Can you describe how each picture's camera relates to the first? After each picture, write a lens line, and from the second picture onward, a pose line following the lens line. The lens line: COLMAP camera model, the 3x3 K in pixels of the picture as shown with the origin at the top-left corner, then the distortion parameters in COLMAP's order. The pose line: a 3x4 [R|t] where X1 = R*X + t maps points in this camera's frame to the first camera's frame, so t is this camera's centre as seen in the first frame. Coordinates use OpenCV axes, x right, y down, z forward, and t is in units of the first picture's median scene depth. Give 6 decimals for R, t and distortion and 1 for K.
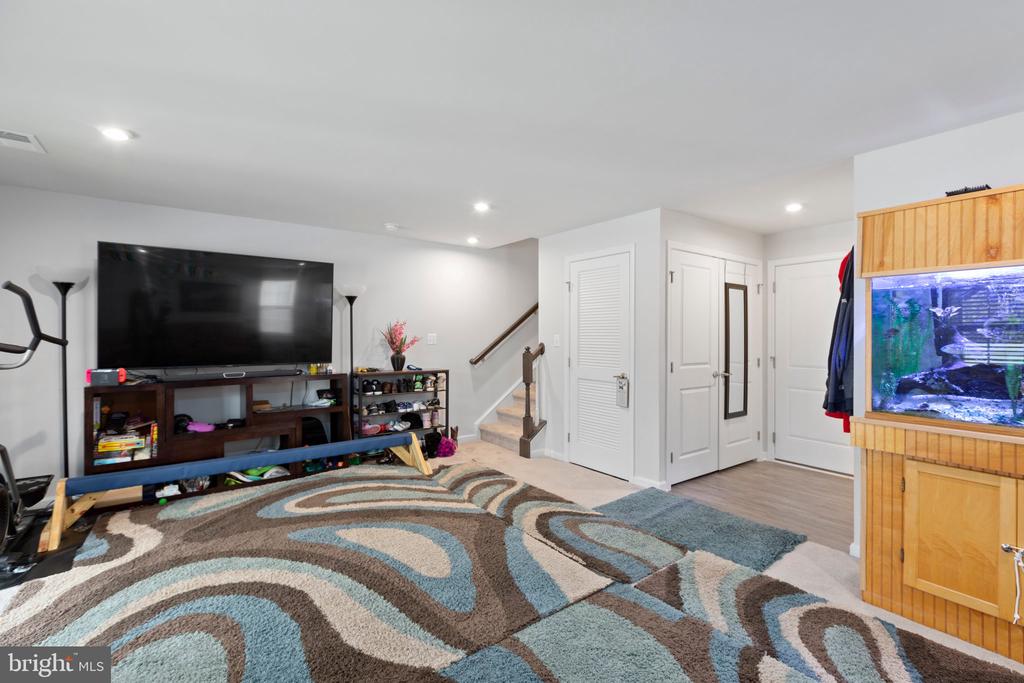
lens RADIAL K [[459.0, 0, 517.3], [0, 459.0, 337.1], [0, 0, 1]] dist [0.003078, -0.001981]
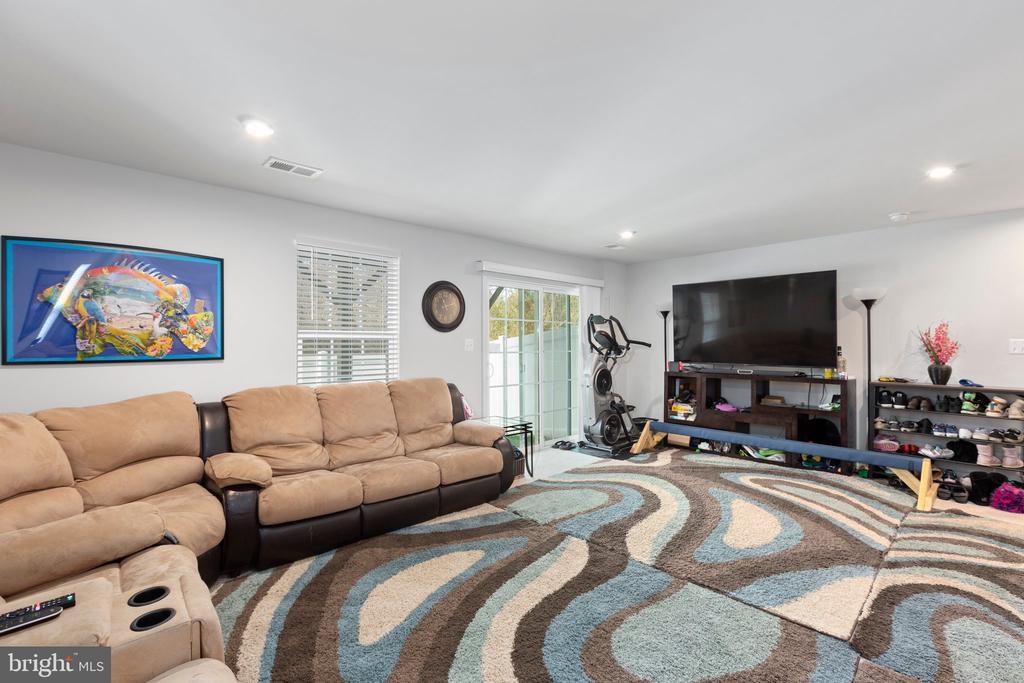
lens RADIAL K [[459.0, 0, 511.7], [0, 459.0, 343.5], [0, 0, 1]] dist [0.003078, -0.001981]
pose [[0.107274, 0.001015, -0.994229, 0.646117], [-0.006182, 0.999981, 0.000354, 0.006675], [0.994210, 0.006108, 0.107279, 0.218490]]
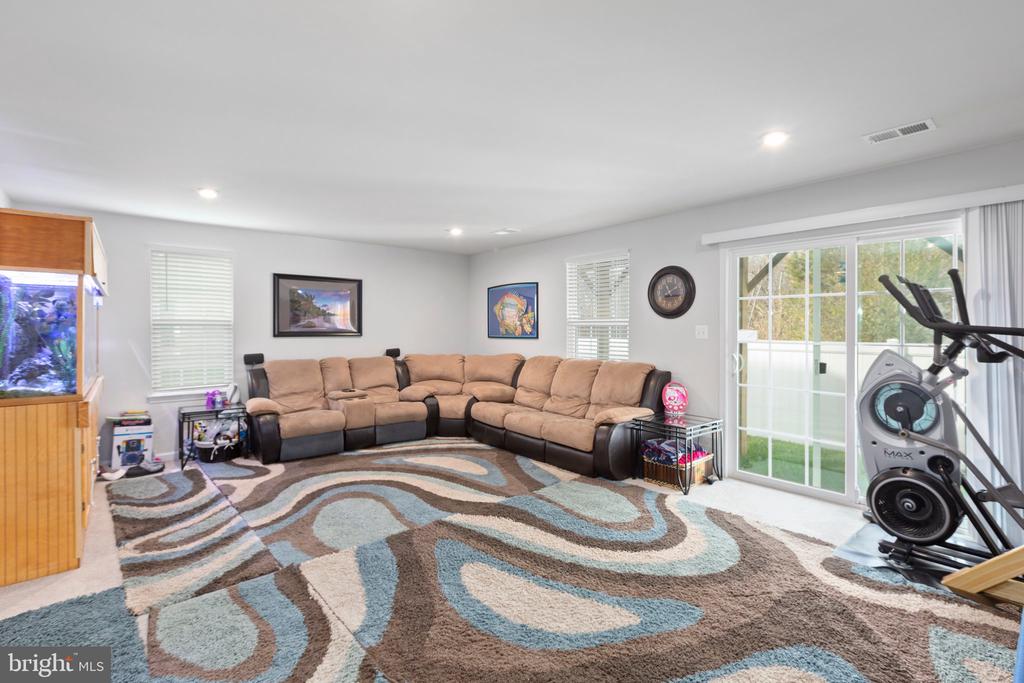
lens RADIAL K [[459.0, 0, 510.8], [0, 459.0, 330.3], [0, 0, 1]] dist [0.003078, -0.001981]
pose [[-0.998090, -0.000965, -0.061767, -0.134133], [-0.001604, 0.999946, 0.010311, -0.003593], [0.061754, 0.010391, -0.998037, 1.381876]]
